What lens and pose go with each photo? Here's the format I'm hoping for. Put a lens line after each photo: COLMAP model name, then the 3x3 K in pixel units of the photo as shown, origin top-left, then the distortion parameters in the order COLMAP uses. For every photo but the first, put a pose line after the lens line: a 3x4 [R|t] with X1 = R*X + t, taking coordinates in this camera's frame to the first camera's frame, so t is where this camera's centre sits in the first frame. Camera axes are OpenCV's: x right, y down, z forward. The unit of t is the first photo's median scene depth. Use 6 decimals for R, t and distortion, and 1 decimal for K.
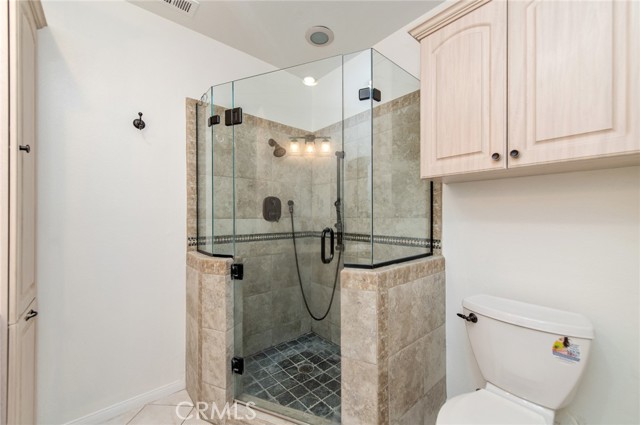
lens RADIAL K [[251.6, 0, 322.7], [0, 251.6, 215.2], [0, 0, 1]] dist [0.008798, -0.000990]
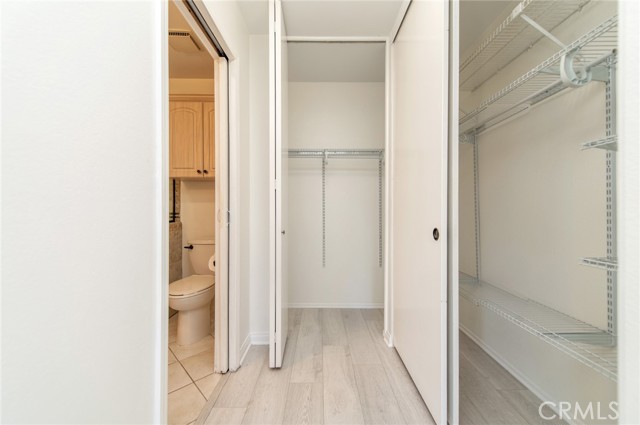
lens RADIAL K [[251.6, 0, 320.2], [0, 251.6, 211.6], [0, 0, 1]] dist [0.008798, -0.000990]
pose [[0.669035, 0.007718, 0.743190, -0.068398], [-0.004991, 0.999970, -0.005892, 0.034198], [-0.743214, 0.000232, 0.669054, -0.332980]]
